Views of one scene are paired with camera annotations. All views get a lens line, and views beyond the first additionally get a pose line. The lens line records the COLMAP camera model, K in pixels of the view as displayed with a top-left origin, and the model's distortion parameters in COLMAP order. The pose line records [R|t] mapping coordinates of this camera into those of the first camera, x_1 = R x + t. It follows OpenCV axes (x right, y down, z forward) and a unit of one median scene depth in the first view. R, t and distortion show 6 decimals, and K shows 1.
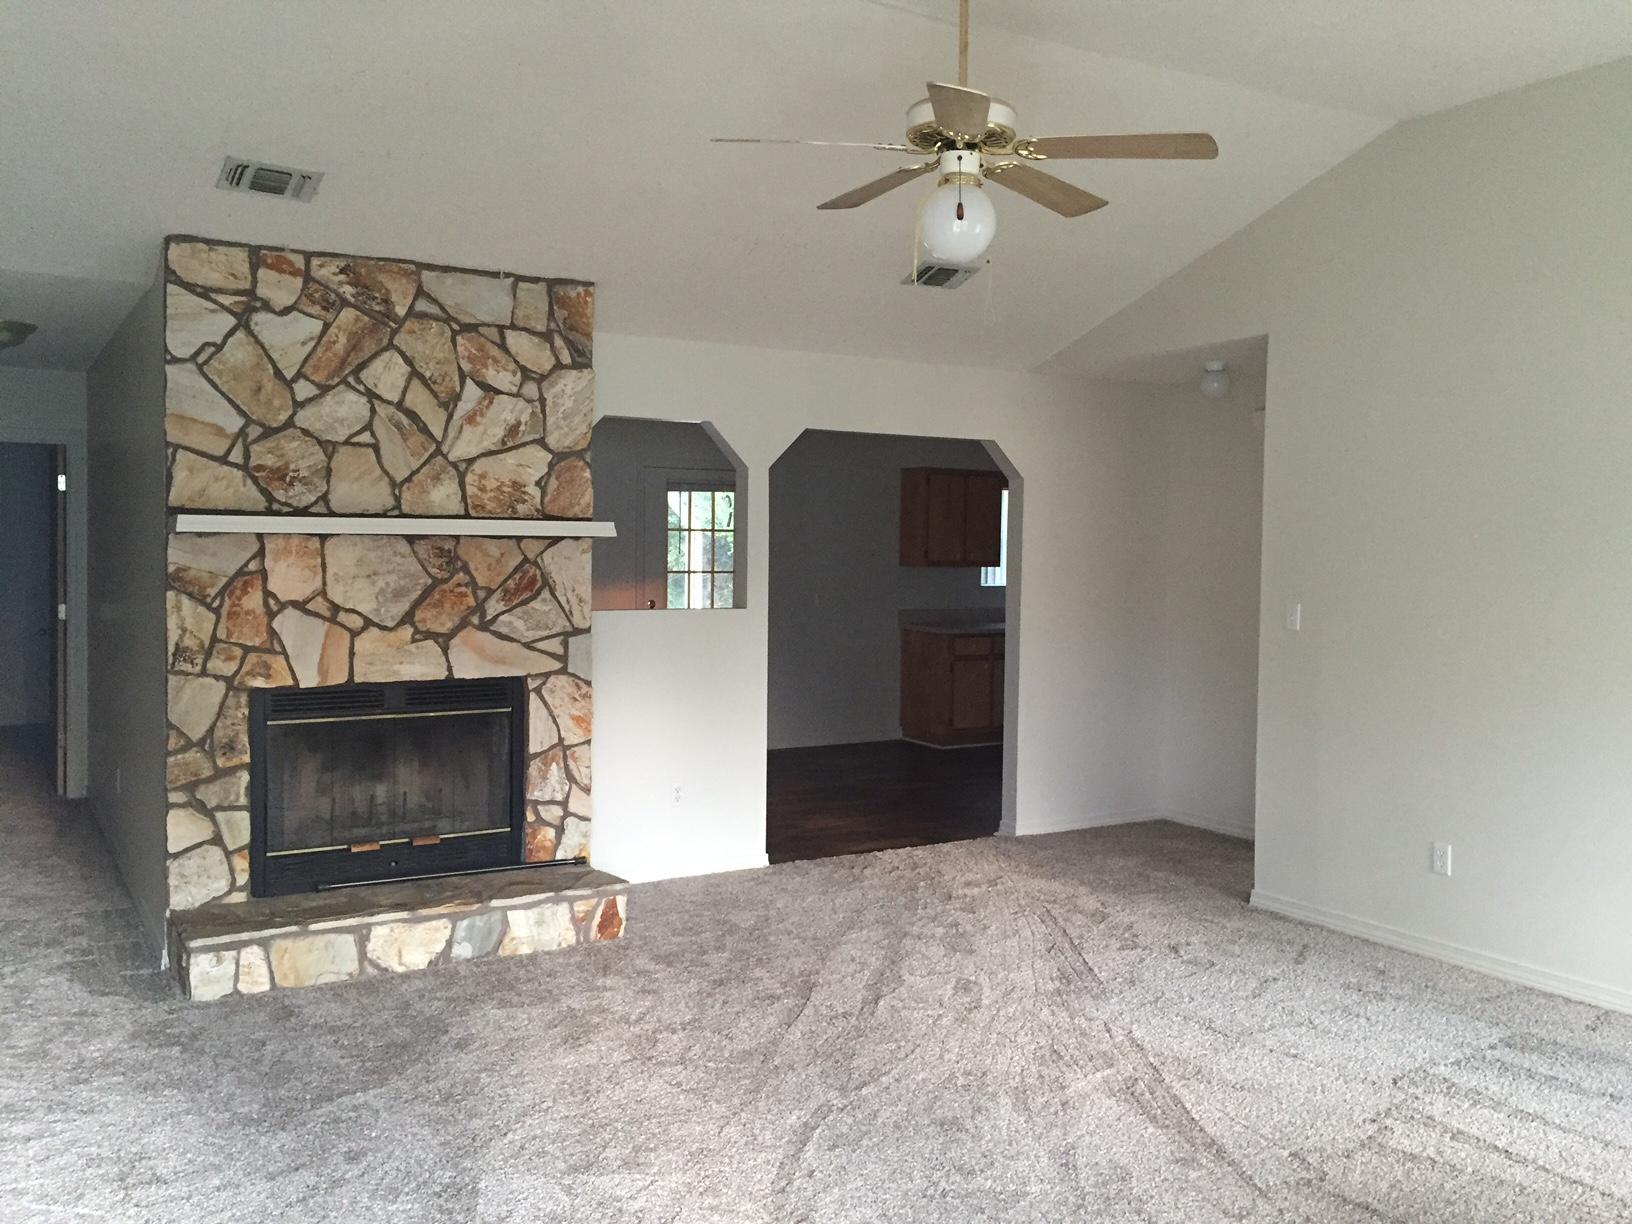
lens RADIAL K [[1389.3, 0, 816.0], [0, 1389.3, 612.0], [0, 0, 1]] dist [0.068965, -0.098688]
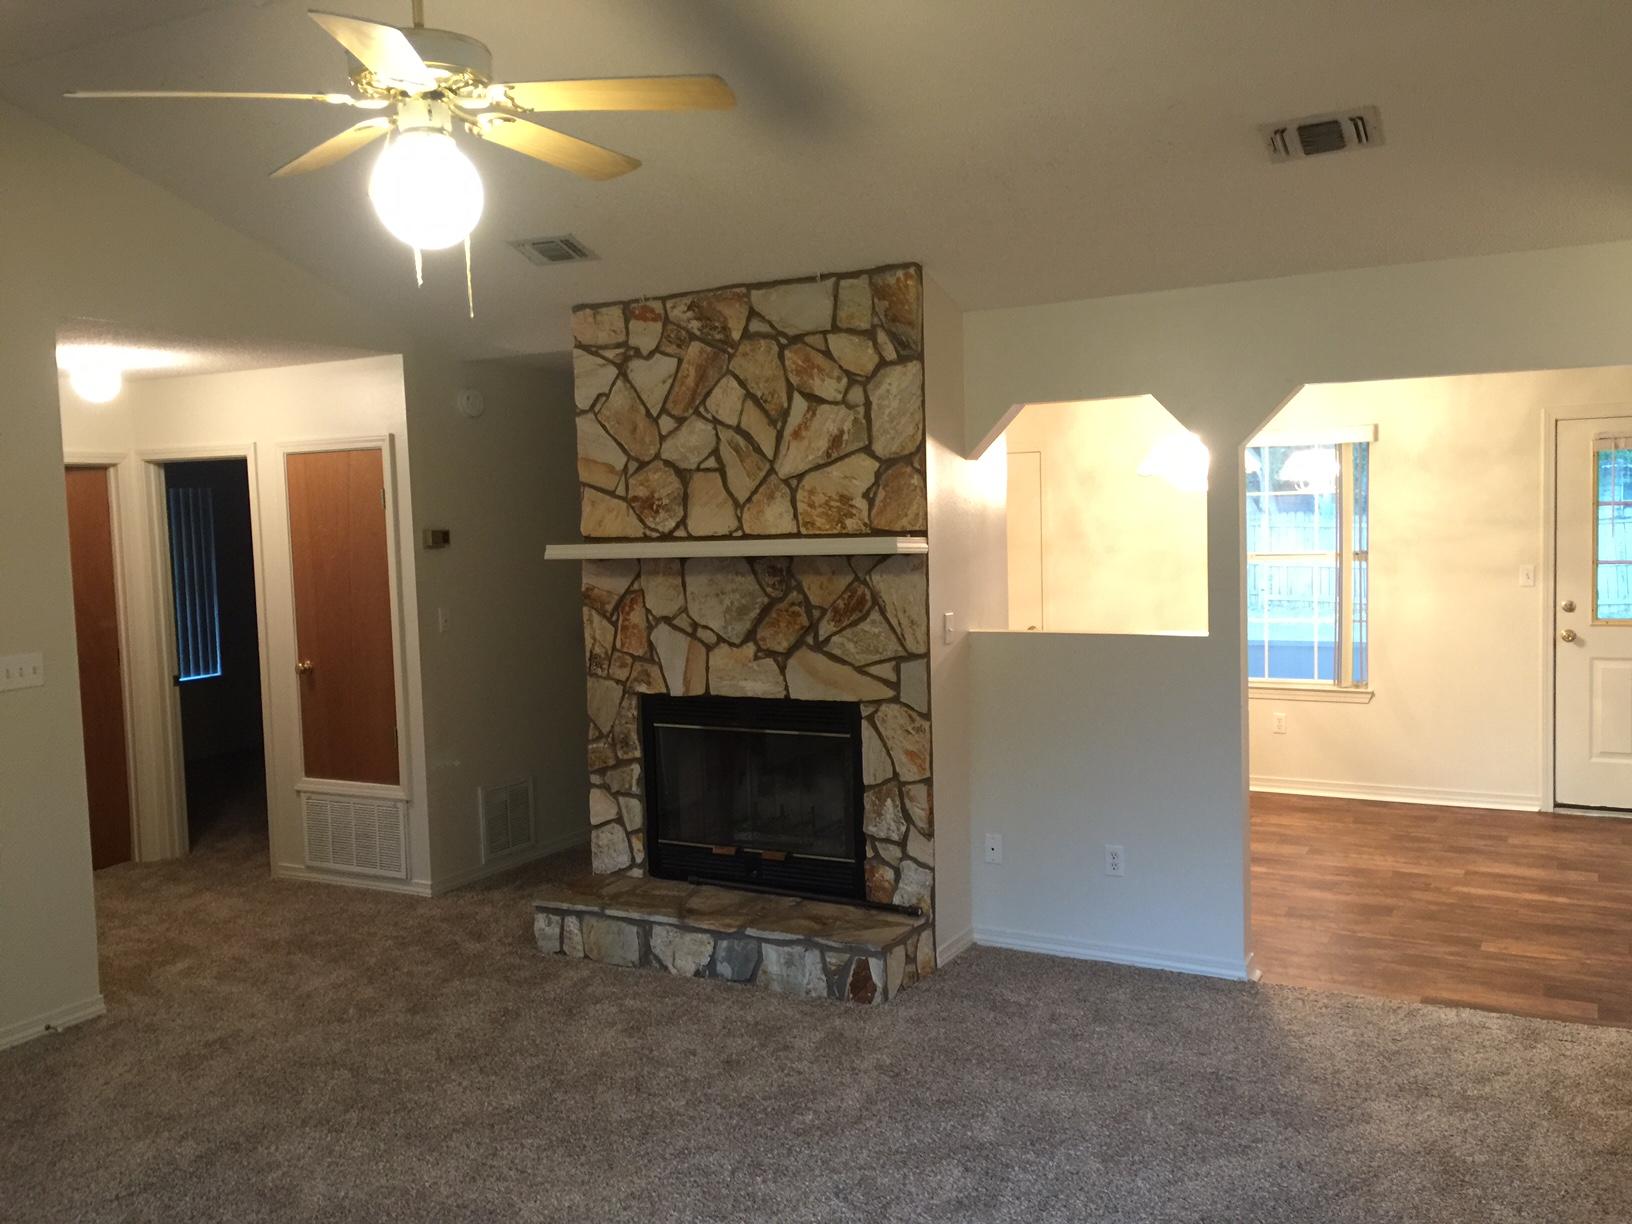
lens RADIAL K [[1384.4, 0, 830.4], [0, 1384.4, 618.9], [0, 0, 1]] dist [0.068952, -0.111625]
pose [[0.498864, 0.039498, -0.865780, 0.619973], [-0.006444, 0.999102, 0.041868, -0.051401], [0.866656, -0.015308, 0.498671, 0.550250]]
